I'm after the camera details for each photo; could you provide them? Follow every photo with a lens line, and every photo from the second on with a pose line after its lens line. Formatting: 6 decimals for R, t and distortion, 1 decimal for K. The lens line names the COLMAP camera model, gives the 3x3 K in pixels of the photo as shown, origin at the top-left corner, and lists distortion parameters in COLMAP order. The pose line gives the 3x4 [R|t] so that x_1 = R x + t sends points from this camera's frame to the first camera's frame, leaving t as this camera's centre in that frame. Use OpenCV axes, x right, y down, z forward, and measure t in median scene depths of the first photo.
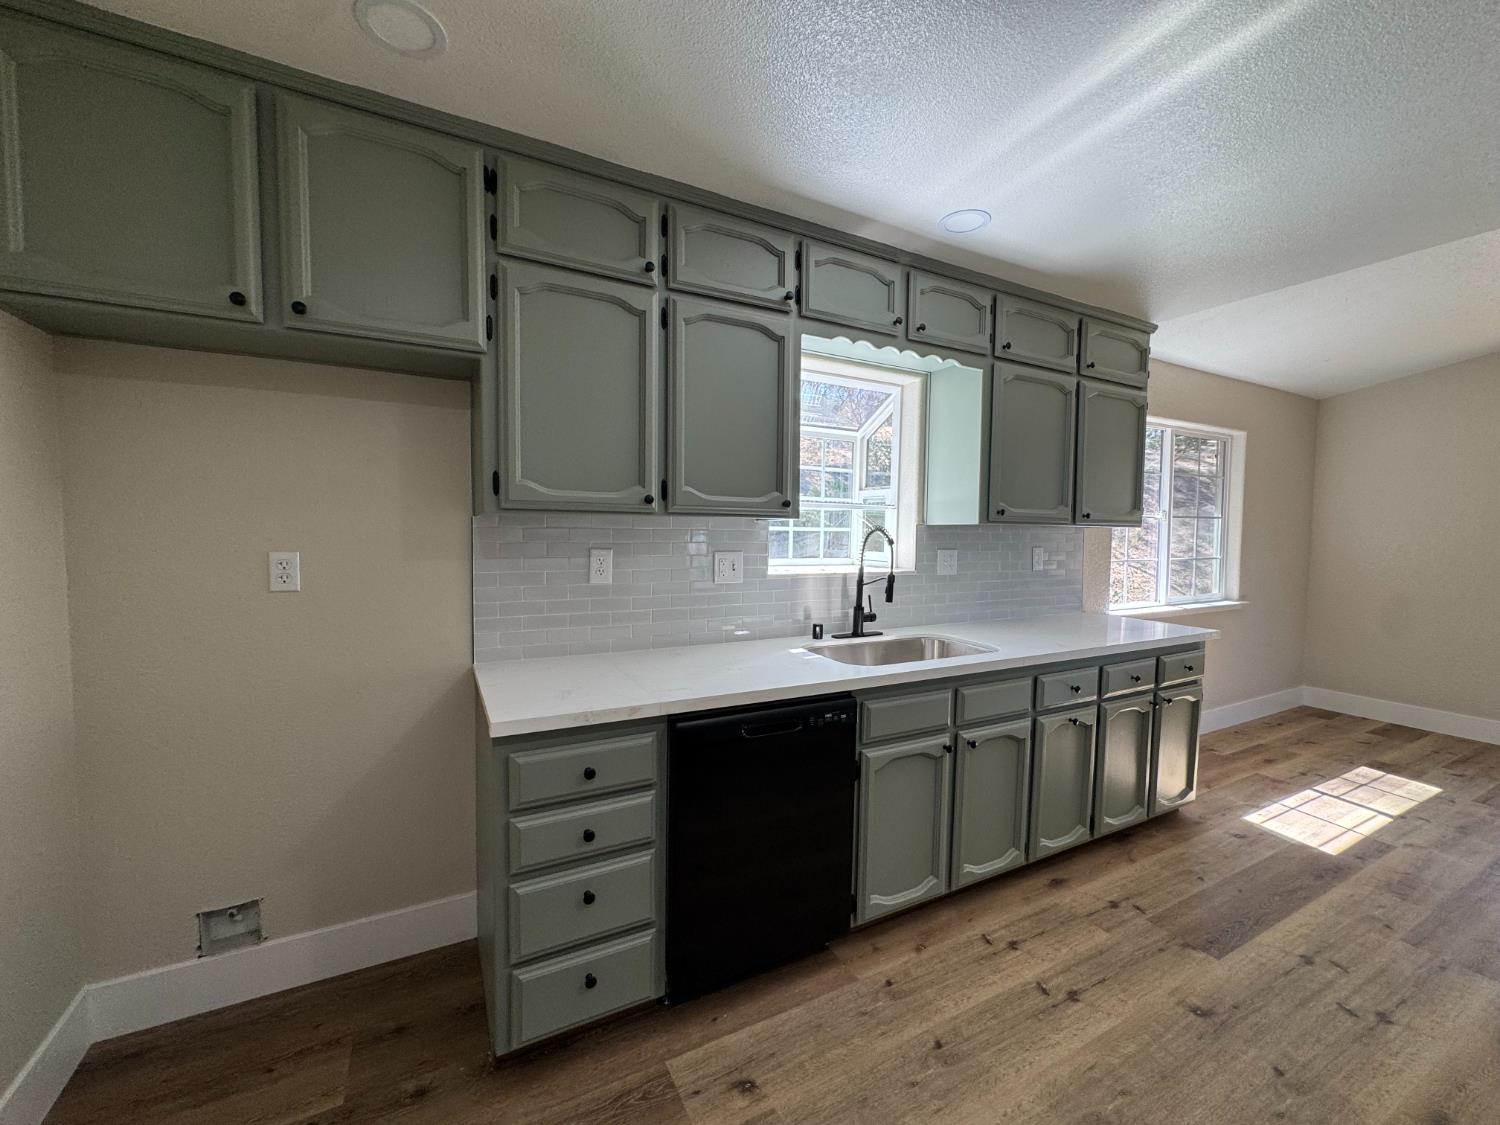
lens RADIAL K [[600.0, 0, 748.9], [0, 600.0, 561.7], [0, 0, 1]] dist [-0.003753, 0.000240]
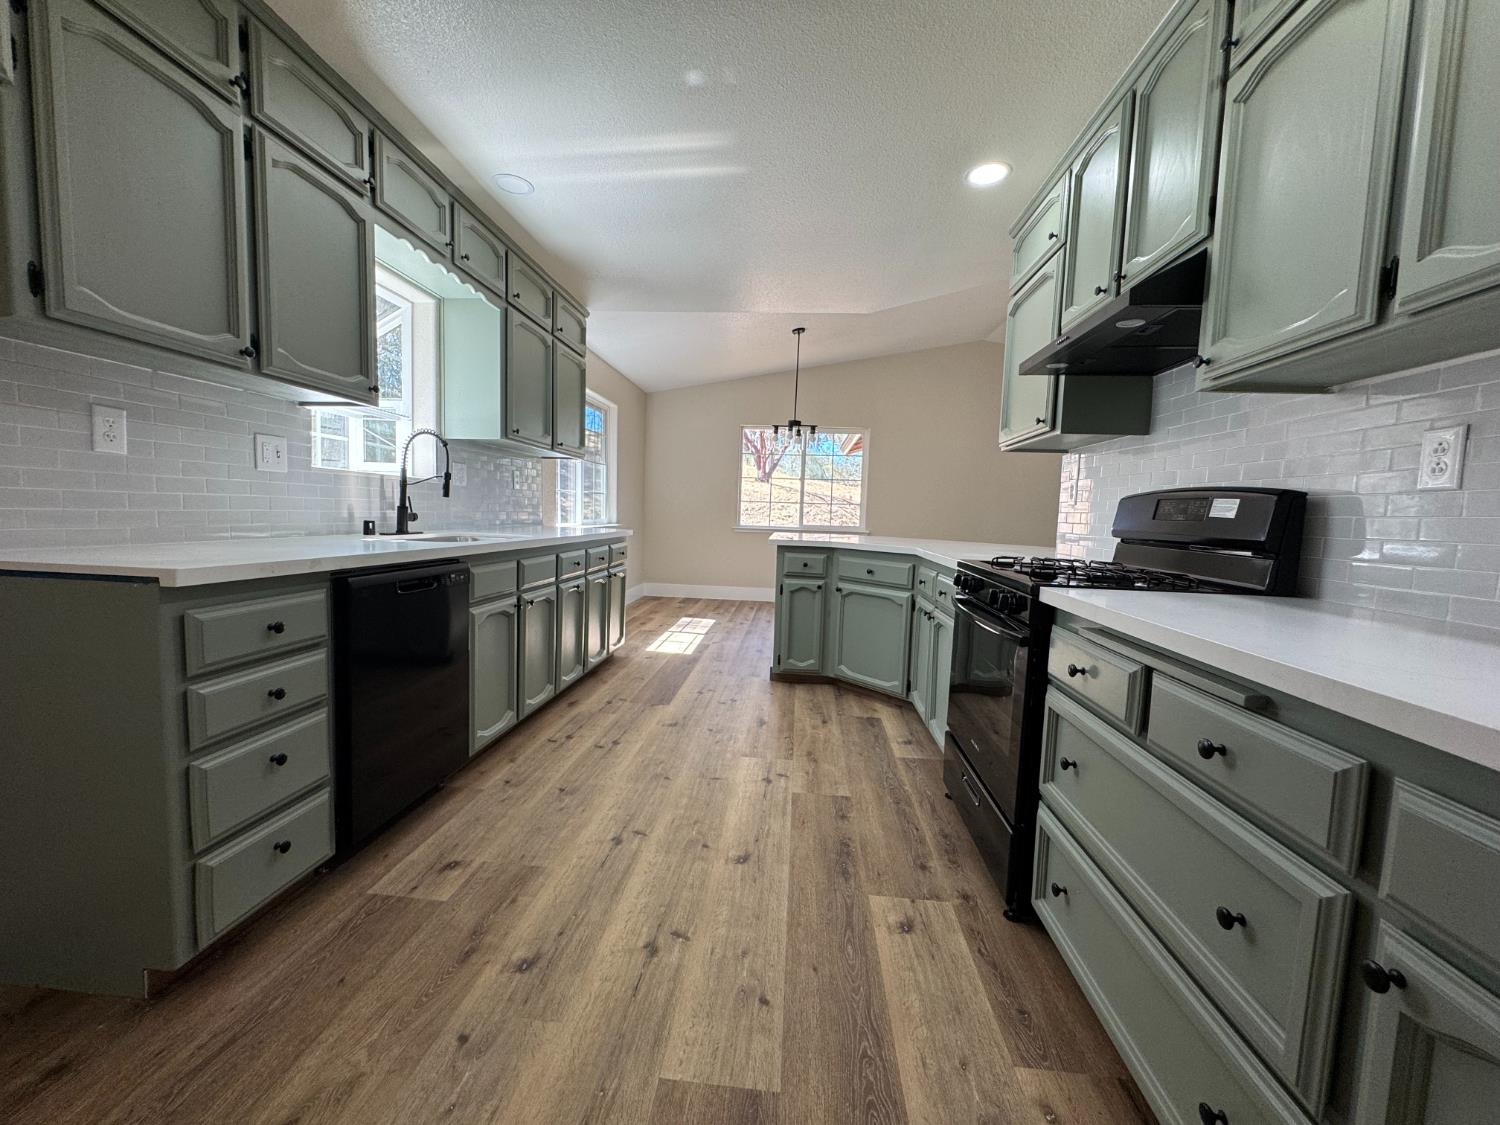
lens RADIAL K [[600.0, 0, 748.9], [0, 600.0, 561.7], [0, 0, 1]] dist [-0.003753, 0.000240]
pose [[0.539567, -0.062563, 0.839615, -0.448769], [0.017783, 0.997860, 0.062926, 0.138938], [-0.841755, -0.019022, 0.539525, -0.095514]]
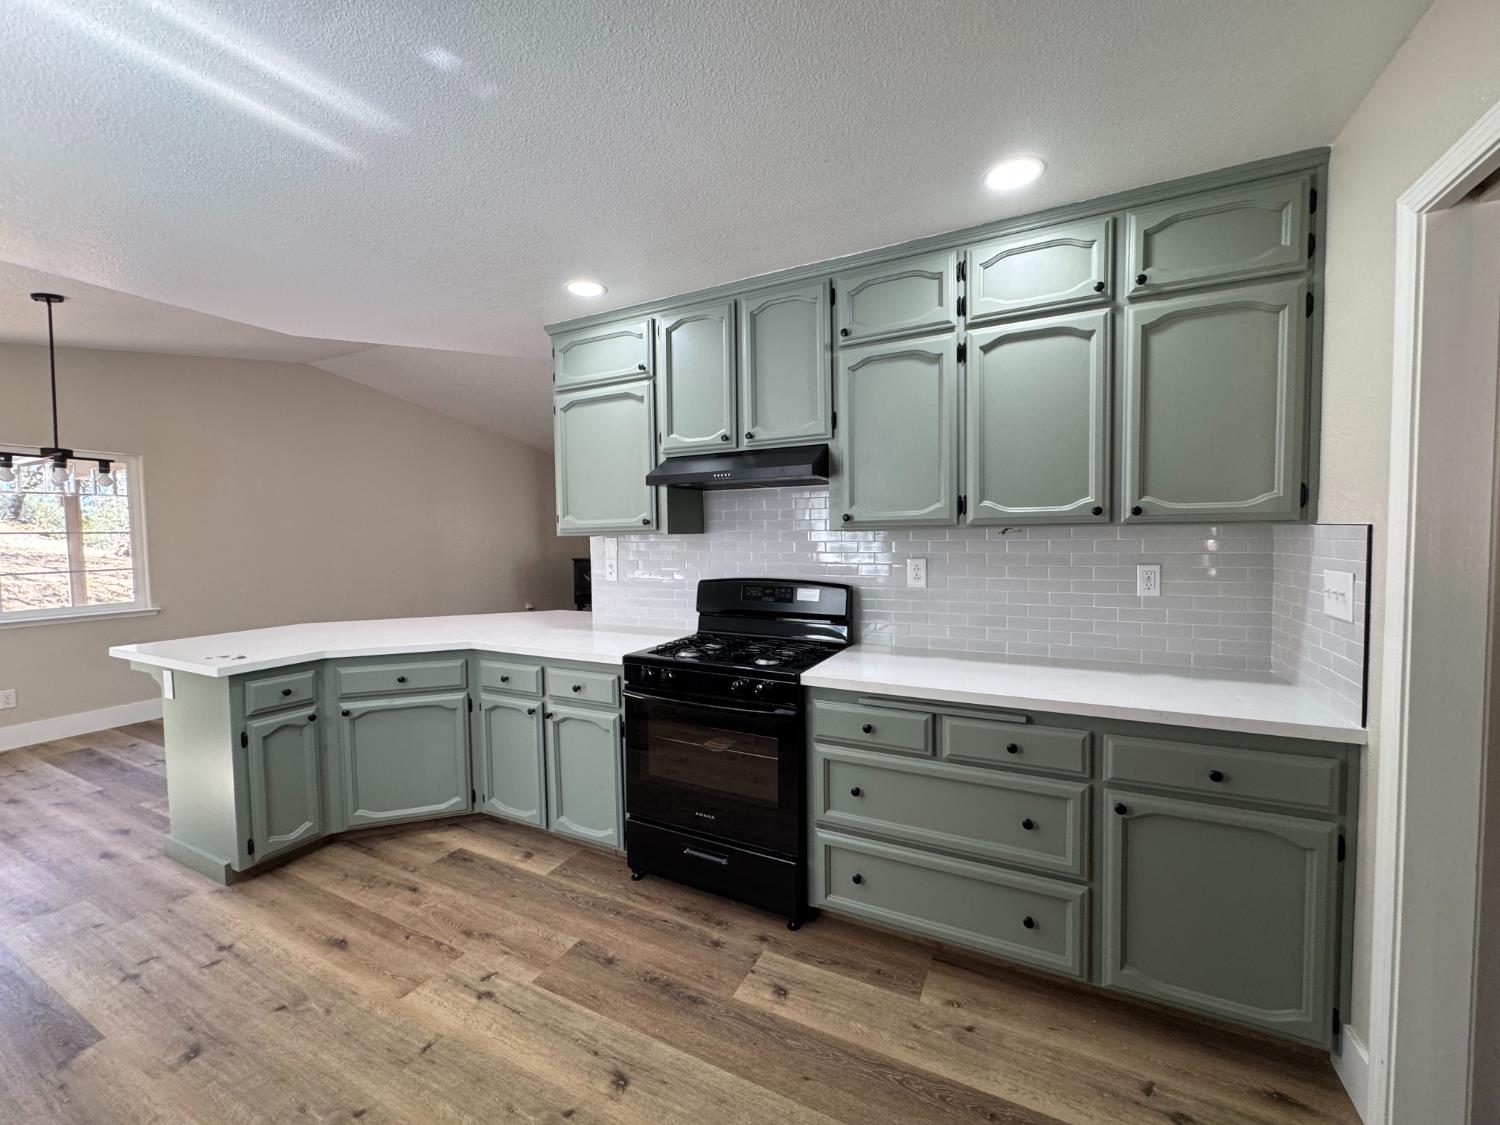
lens RADIAL K [[600.0, 0, 748.9], [0, 600.0, 561.7], [0, 0, 1]] dist [-0.003753, 0.000240]
pose [[-0.579670, -0.037105, 0.814006, -0.399676], [0.052788, 0.995154, 0.082953, -0.045443], [-0.813140, 0.091055, -0.574902, 0.603057]]
